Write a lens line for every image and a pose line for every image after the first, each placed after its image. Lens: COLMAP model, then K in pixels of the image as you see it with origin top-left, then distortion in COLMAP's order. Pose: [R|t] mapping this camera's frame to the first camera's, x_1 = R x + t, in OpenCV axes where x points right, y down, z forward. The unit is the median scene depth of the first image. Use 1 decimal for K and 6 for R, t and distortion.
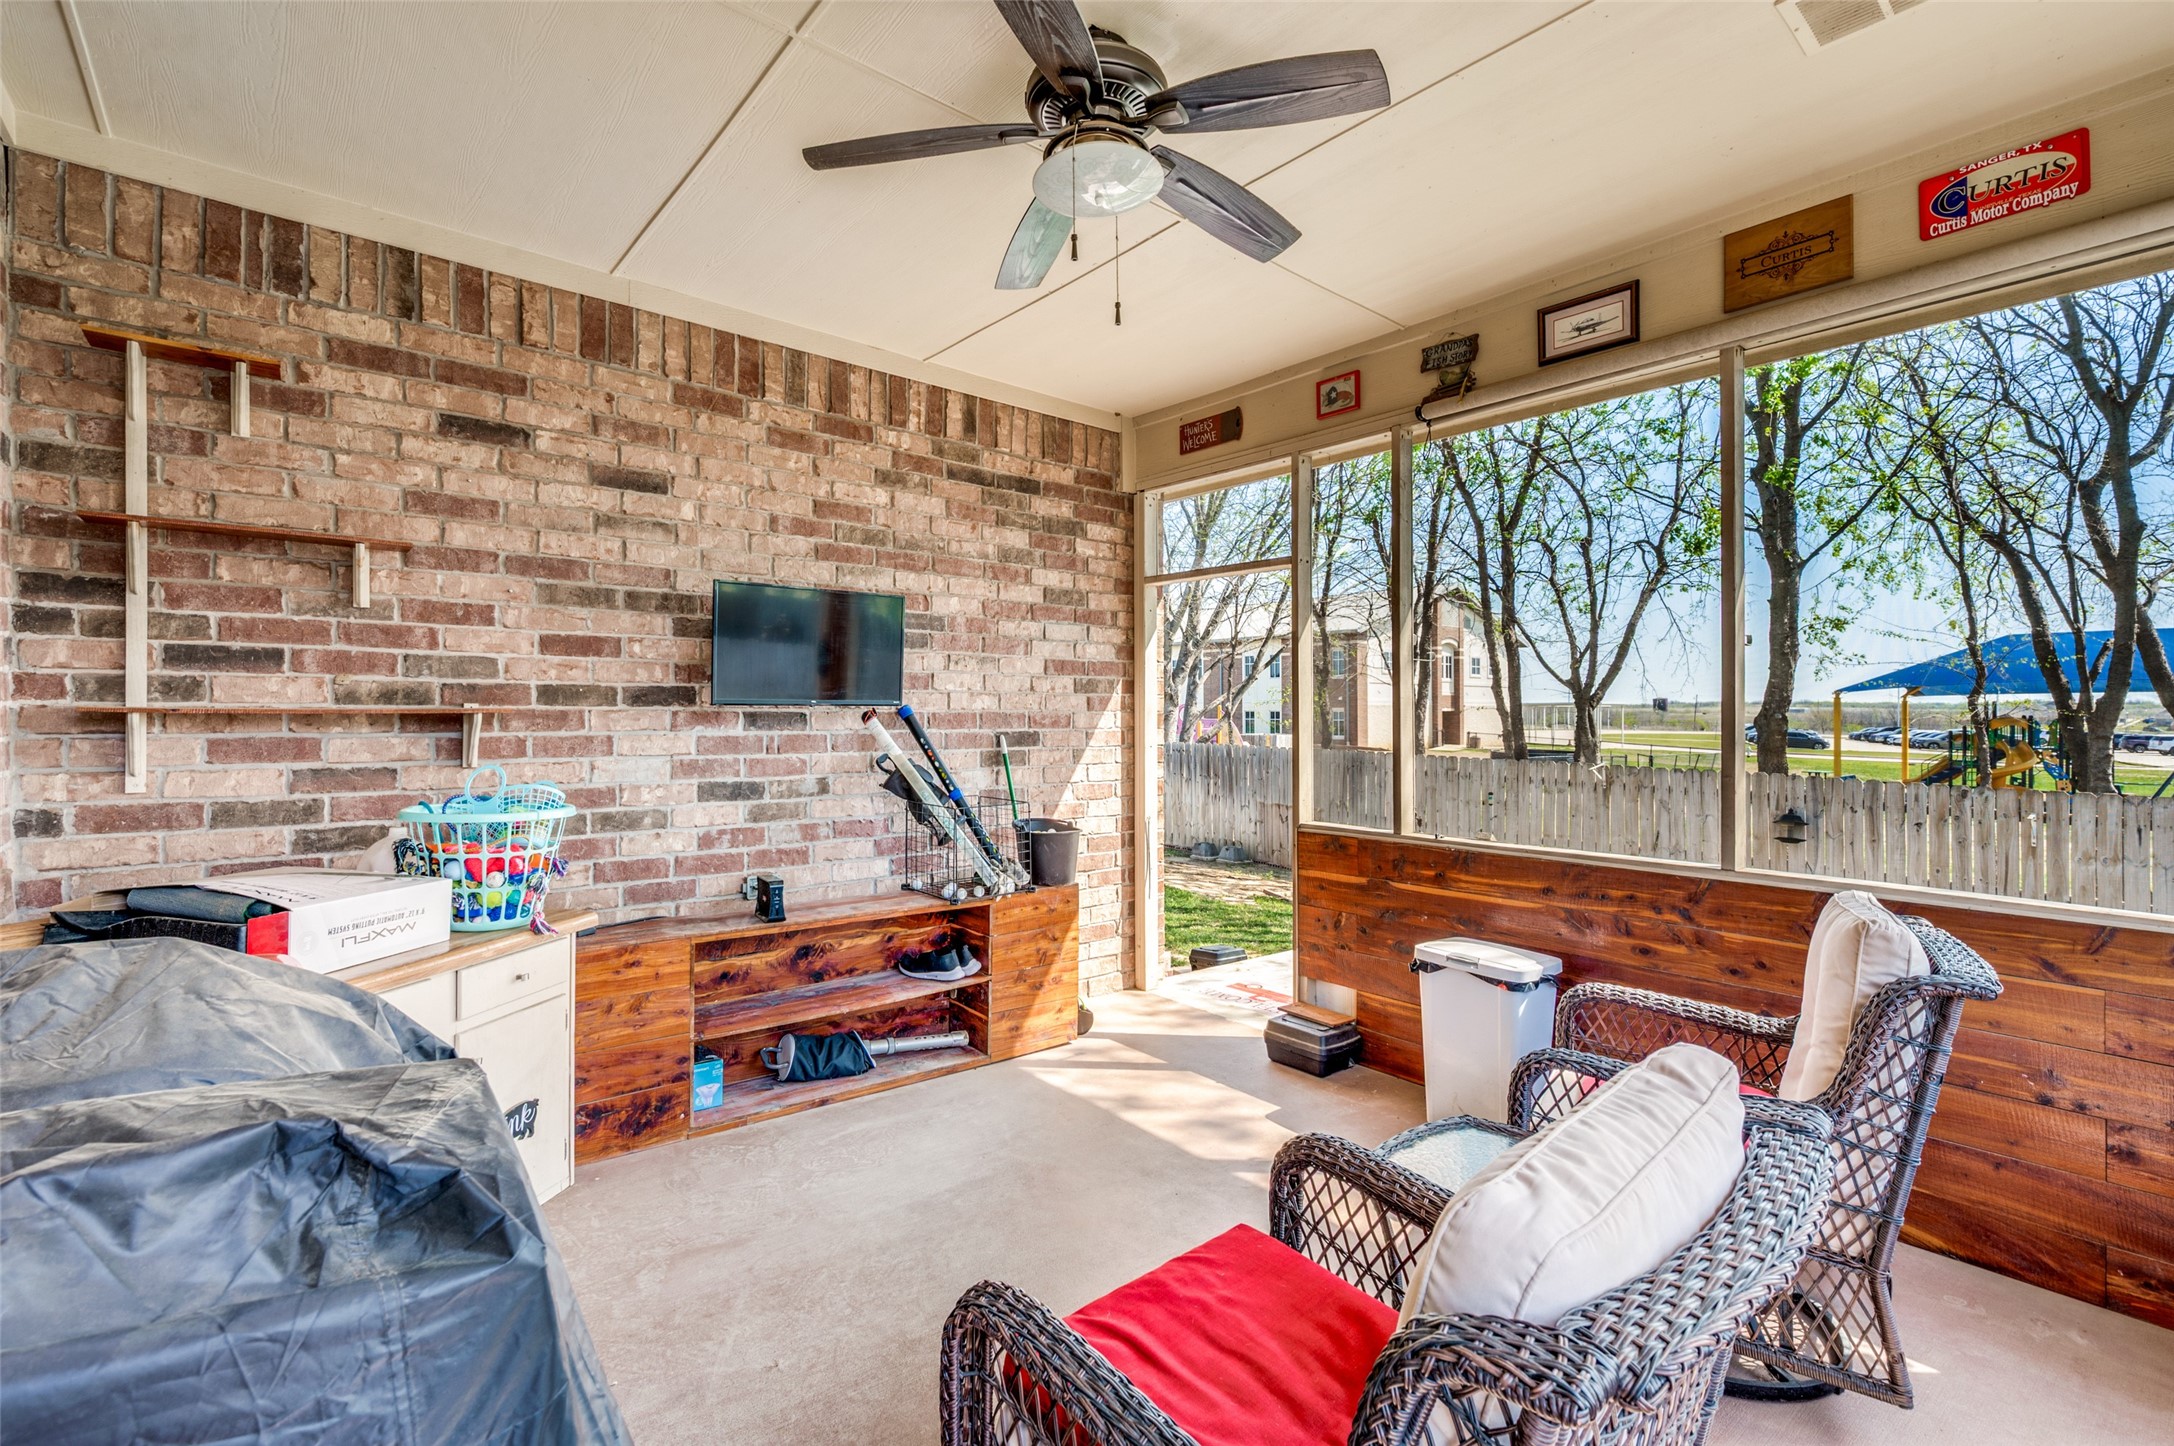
lens RADIAL K [[967.8, 0, 1084.5], [0, 967.8, 717.4], [0, 0, 1]] dist [0.000188, -0.000135]
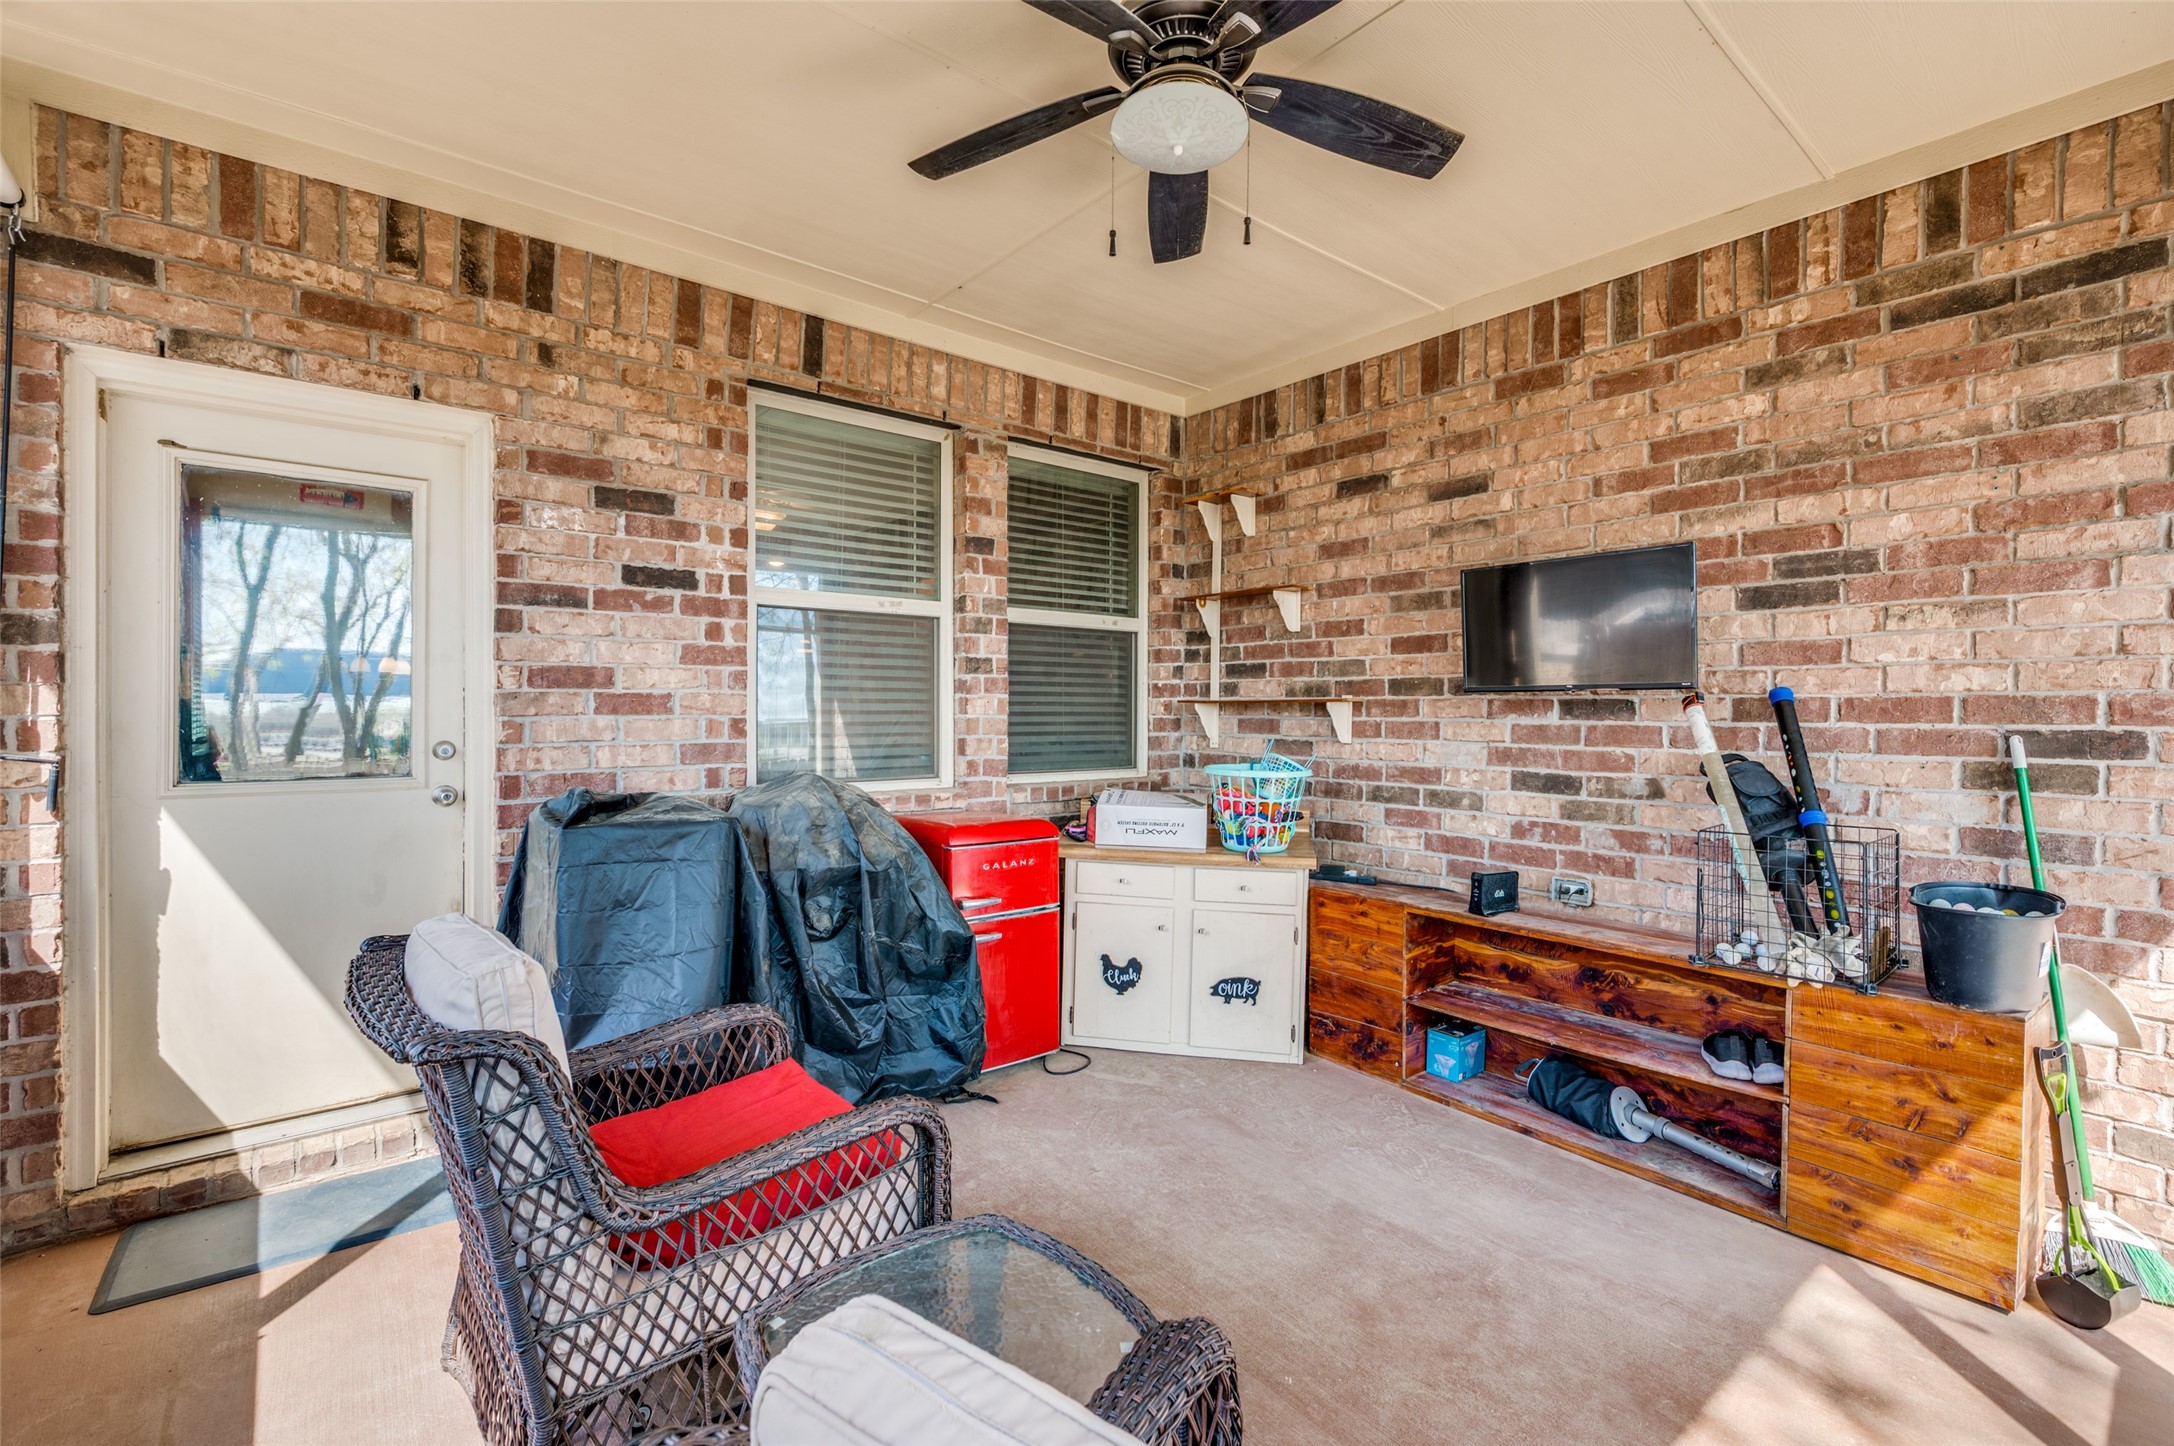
lens RADIAL K [[967.8, 0, 1086.5], [0, 967.8, 718.6], [0, 0, 1]] dist [0.000188, -0.000135]
pose [[-0.017818, 0.008353, -0.999806, 0.624188], [-0.003730, 0.999958, 0.008420, 0.006988], [0.999834, 0.003880, -0.017786, 0.592976]]
